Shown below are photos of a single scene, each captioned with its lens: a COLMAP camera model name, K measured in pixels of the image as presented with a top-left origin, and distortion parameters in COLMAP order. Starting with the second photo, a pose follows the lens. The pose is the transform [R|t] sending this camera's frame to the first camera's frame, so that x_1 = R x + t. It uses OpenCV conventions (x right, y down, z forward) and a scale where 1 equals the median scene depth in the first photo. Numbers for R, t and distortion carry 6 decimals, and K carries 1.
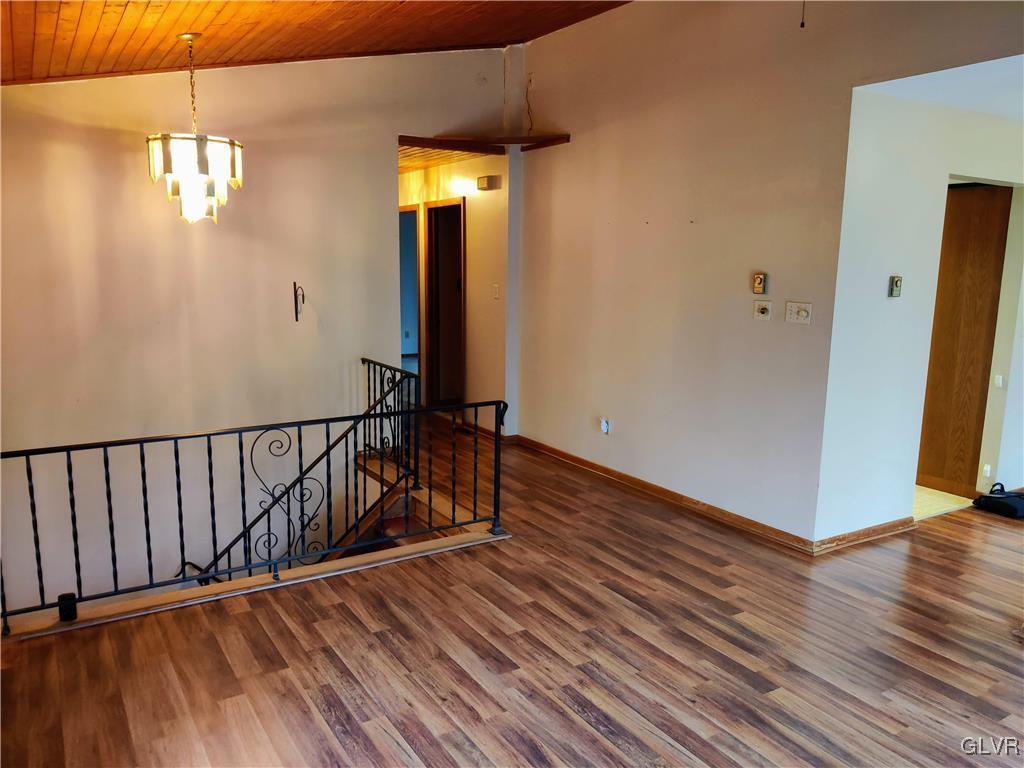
lens RADIAL K [[782.0, 0, 512.0], [0, 782.0, 384.0], [0, 0, 1]] dist [0.010458, -0.002397]
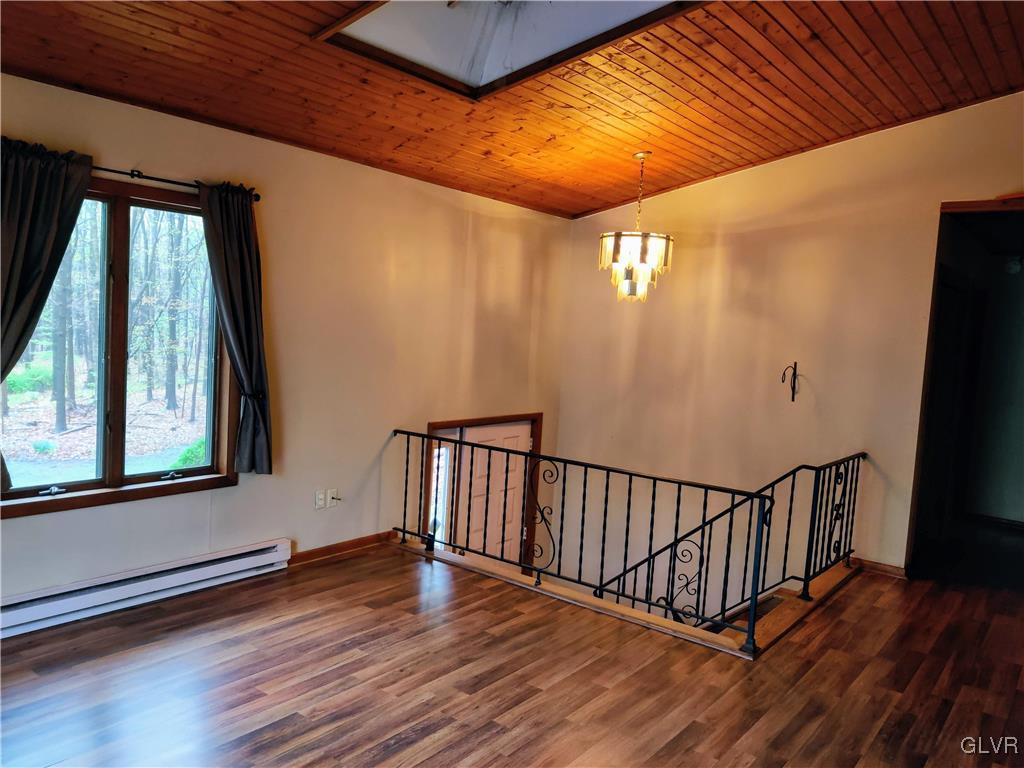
lens RADIAL K [[792.5, 0, 512.0], [0, 792.5, 384.0], [0, 0, 1]] dist [-0.010692, -0.009122]
pose [[0.347085, 0.088802, -0.933620, 0.820137], [-0.206251, 0.978362, 0.016381, -0.069341], [0.914873, 0.186875, 0.357890, 0.475373]]
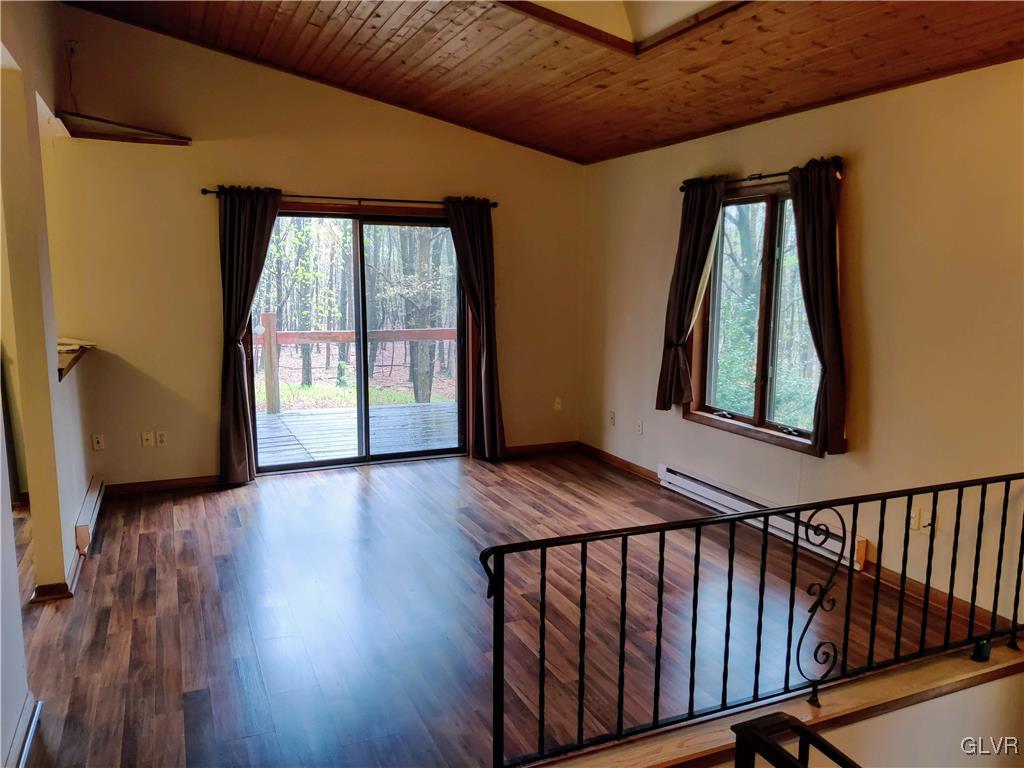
lens RADIAL K [[782.0, 0, 512.0], [0, 782.0, 384.0], [0, 0, 1]] dist [0.010458, -0.002397]
pose [[-0.989398, -0.040898, 0.139352, -0.112563], [0.002301, 0.954994, 0.296615, -0.273447], [-0.145212, 0.293791, -0.944775, 1.699846]]
